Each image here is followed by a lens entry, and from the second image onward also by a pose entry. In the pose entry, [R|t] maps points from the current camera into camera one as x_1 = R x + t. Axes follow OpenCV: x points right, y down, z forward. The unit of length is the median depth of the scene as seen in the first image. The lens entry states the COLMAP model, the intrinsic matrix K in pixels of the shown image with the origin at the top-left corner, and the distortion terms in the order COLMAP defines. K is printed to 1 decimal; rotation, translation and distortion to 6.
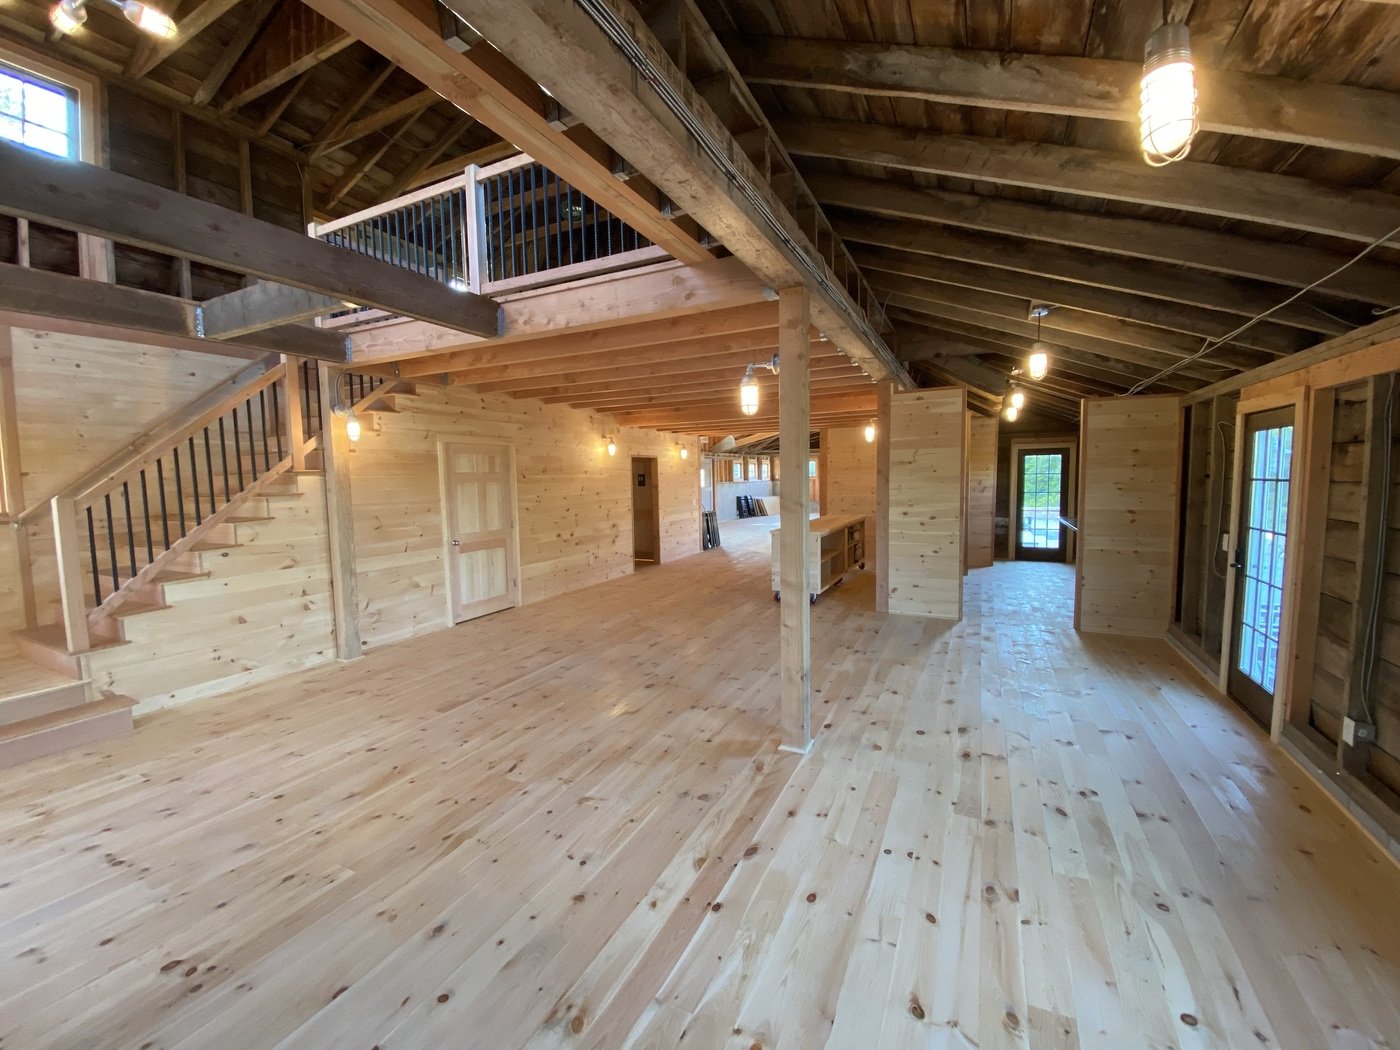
lens RADIAL K [[569.2, 0, 691.3], [0, 569.2, 525.5], [0, 0, 1]] dist [-0.001152, -0.001090]
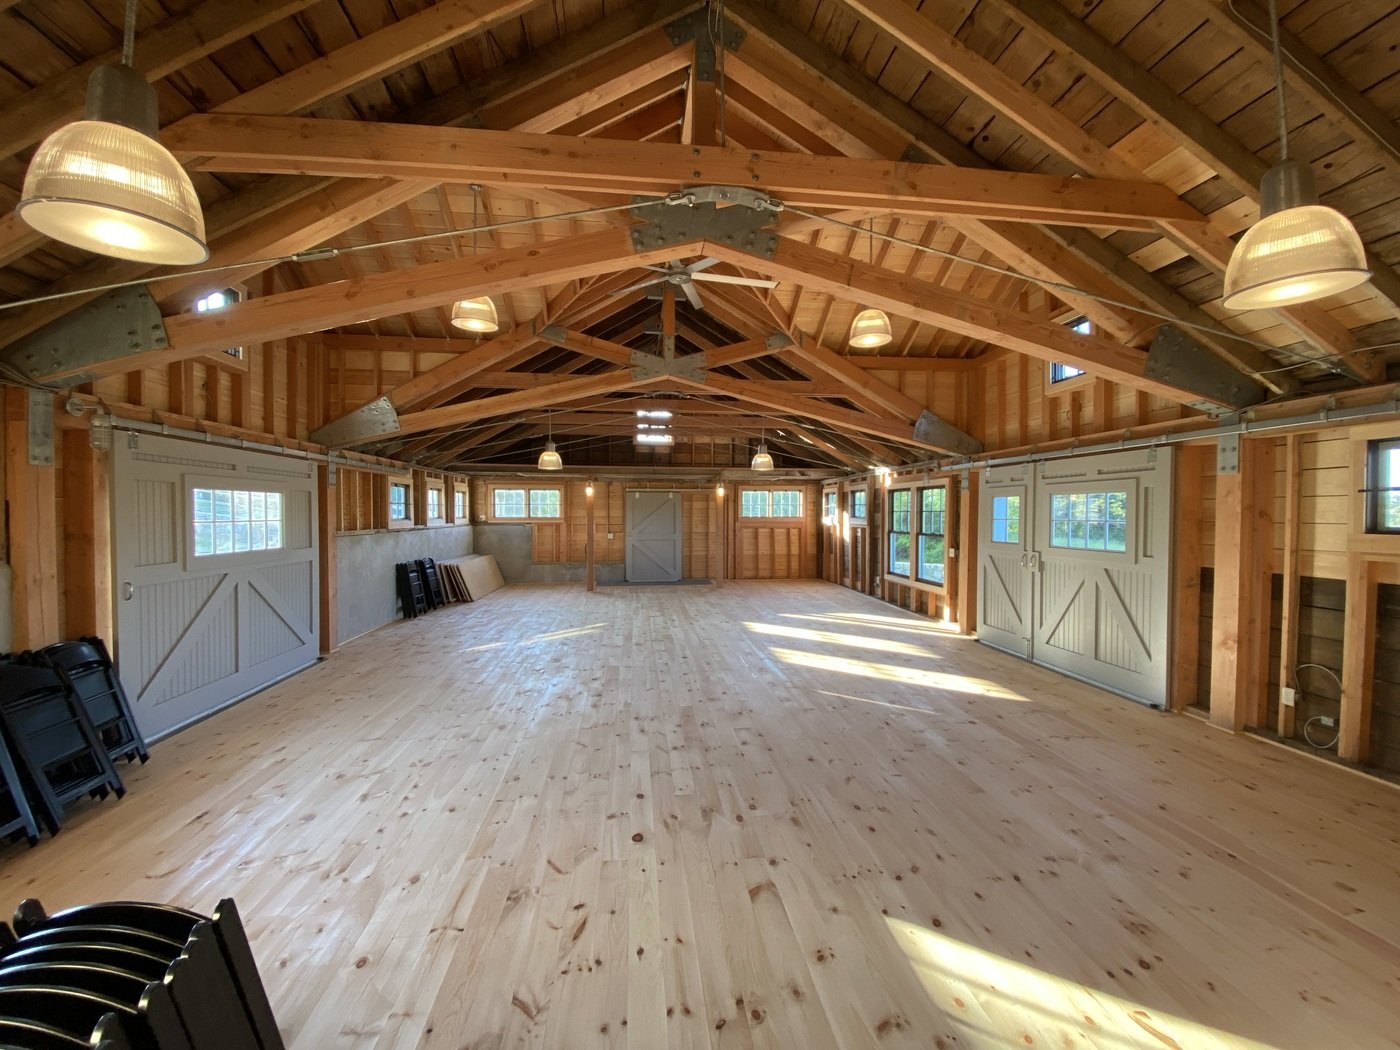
lens RADIAL K [[570.0, 0, 691.2], [0, 570.0, 524.1], [0, 0, 1]] dist [0.001775, 0.000109]
pose [[0.841108, 0.005354, 0.540840, 0.159669], [0.026551, 0.998337, -0.051174, -0.246629], [-0.540214, 0.057403, 0.839567, 2.418441]]
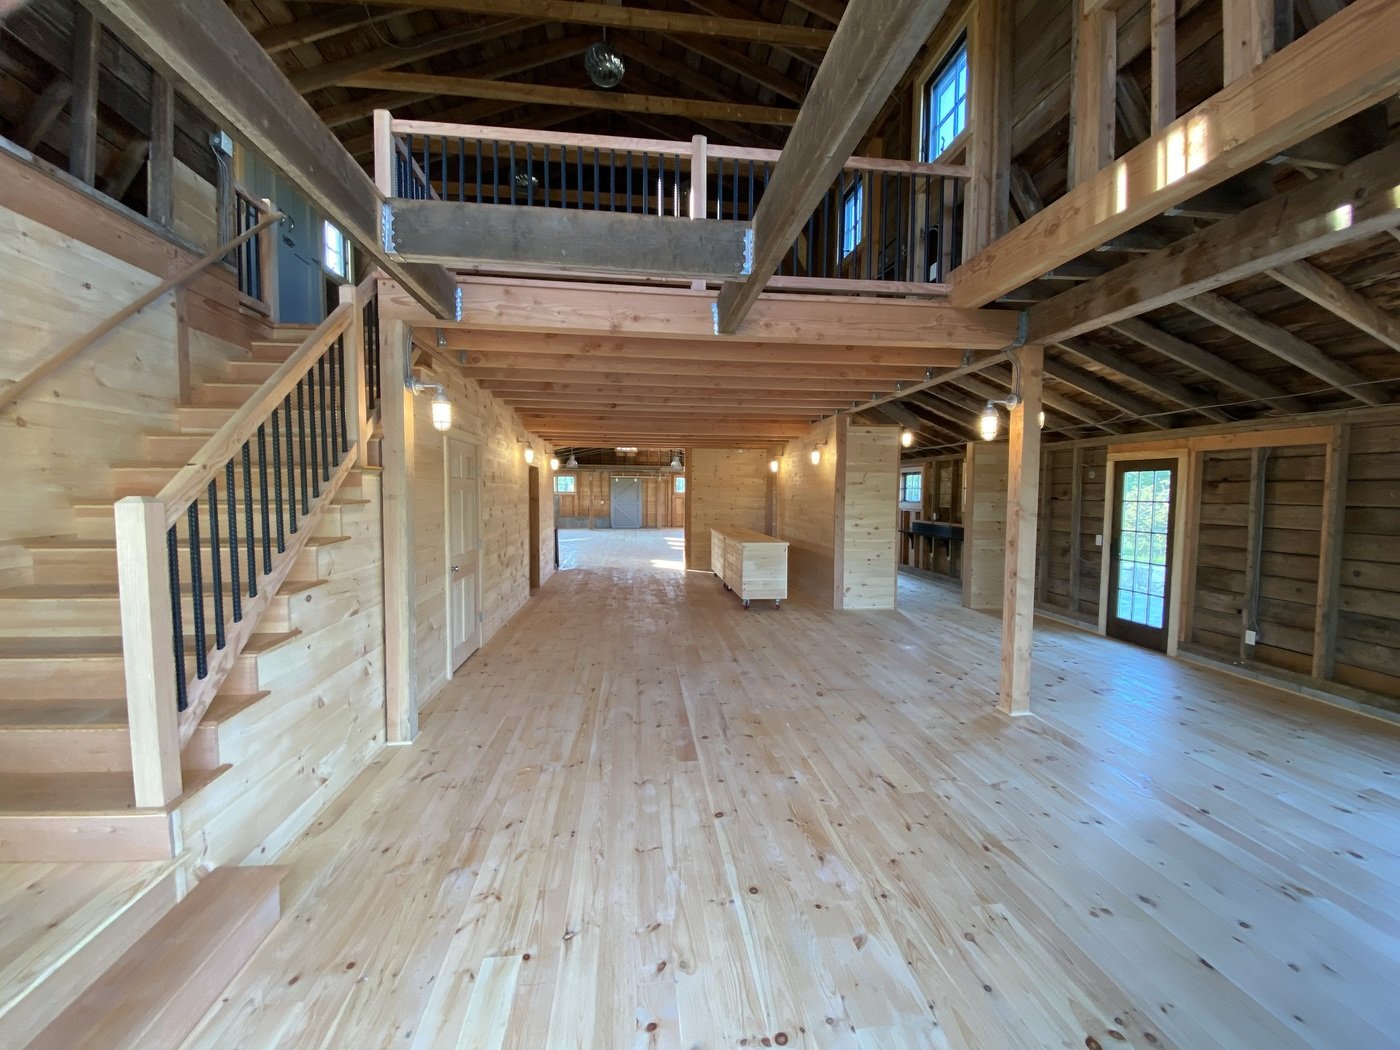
lens RADIAL K [[569.2, 0, 702.2], [0, 569.2, 527.9], [0, 0, 1]] dist [-0.001152, -0.001090]
pose [[0.836741, -0.011621, 0.547476, -0.711505], [0.024677, 0.999559, -0.016498, -0.004647], [-0.547043, 0.027314, 0.836659, 0.219179]]
